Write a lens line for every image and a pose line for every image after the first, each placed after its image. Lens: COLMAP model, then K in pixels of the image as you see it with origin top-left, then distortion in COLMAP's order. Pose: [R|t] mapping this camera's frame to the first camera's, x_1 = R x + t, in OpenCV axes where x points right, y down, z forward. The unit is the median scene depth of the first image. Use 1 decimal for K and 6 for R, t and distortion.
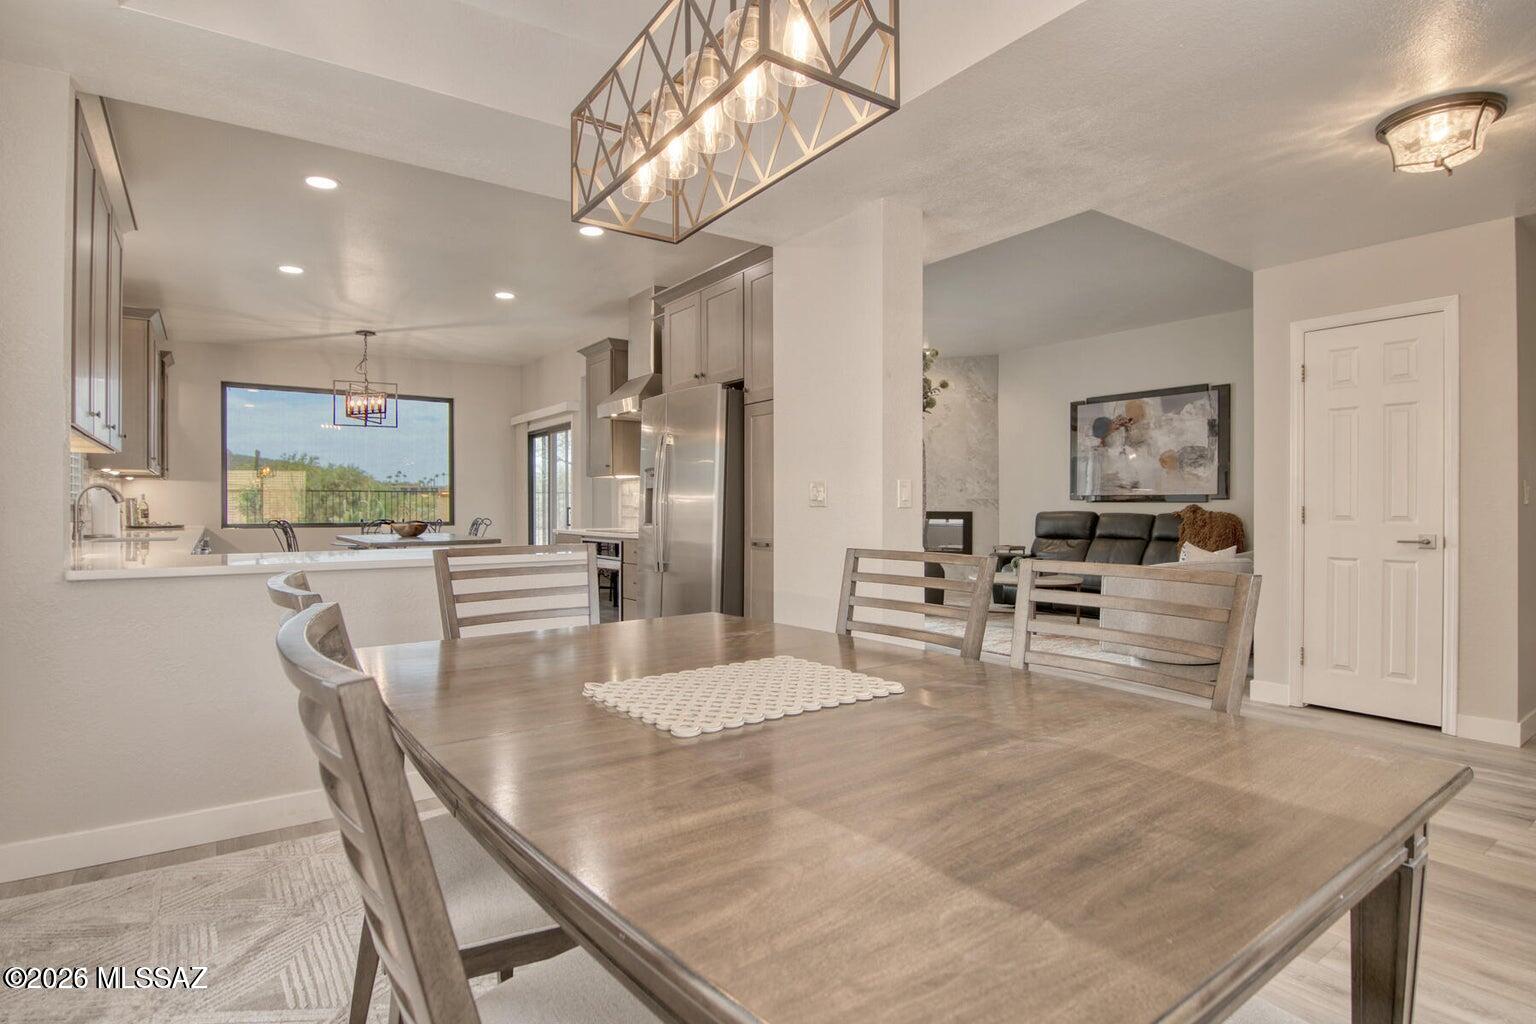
lens RADIAL K [[783.3, 0, 770.6], [0, 783.3, 511.9], [0, 0, 1]] dist [-0.004334, -0.012896]
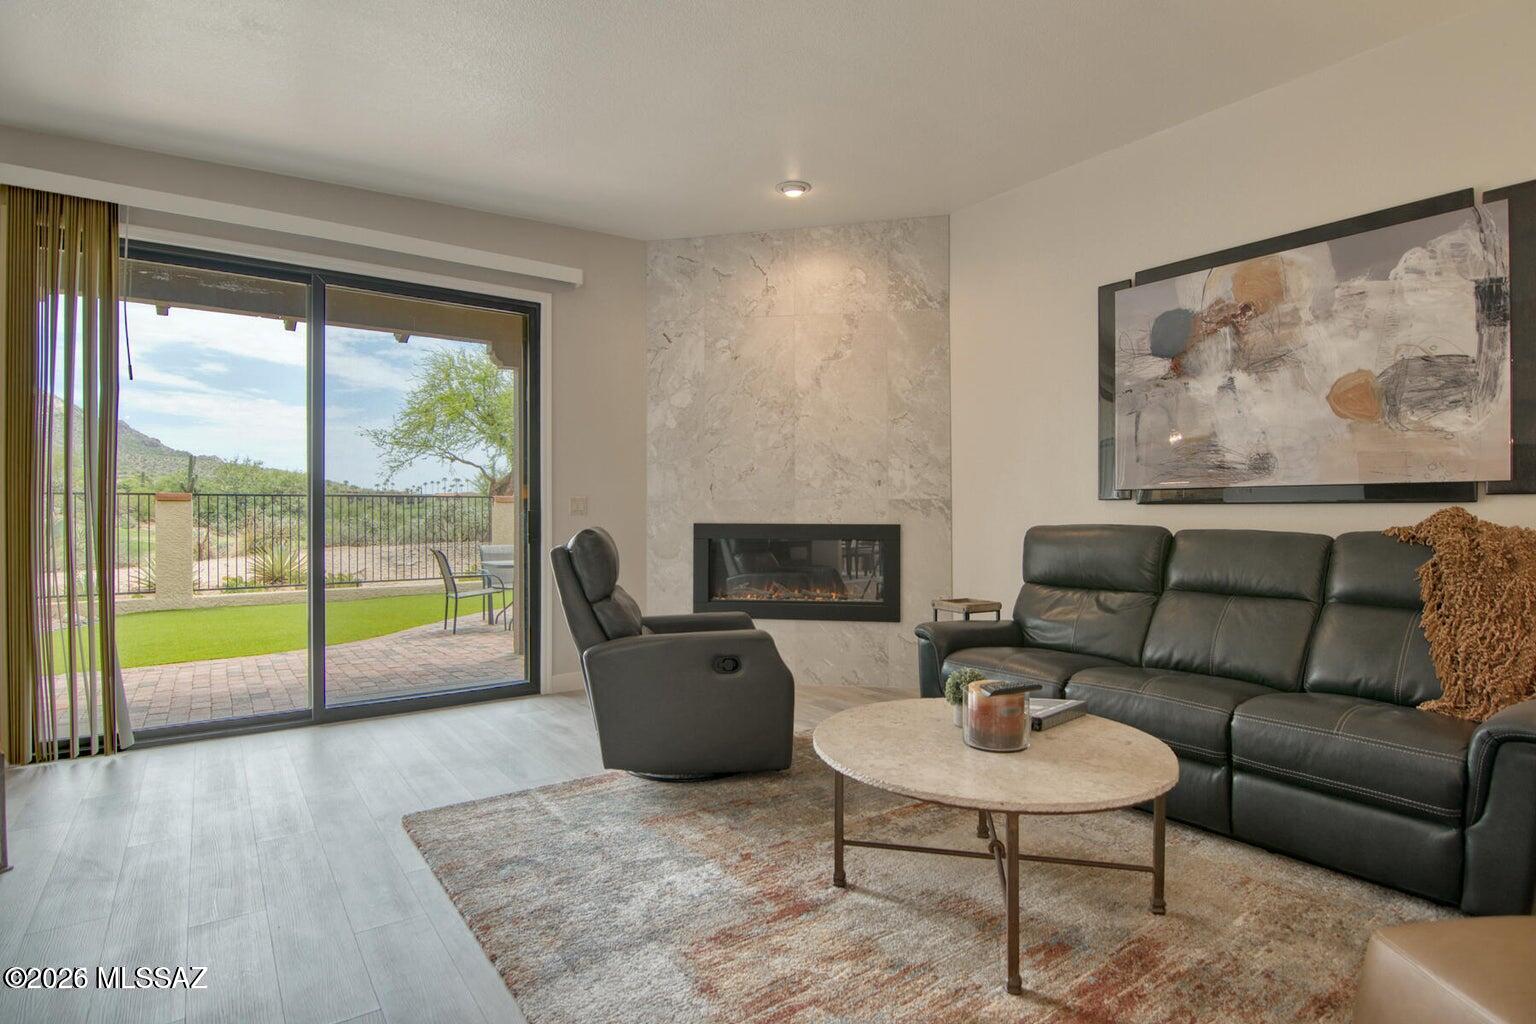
lens RADIAL K [[783.3, 0, 770.6], [0, 783.3, 511.9], [0, 0, 1]] dist [-0.004334, -0.012896]
pose [[0.999979, -0.001211, 0.006349, 0.209791], [0.001278, 0.999943, -0.010599, -0.003988], [-0.006336, 0.010607, 0.999924, 0.607897]]
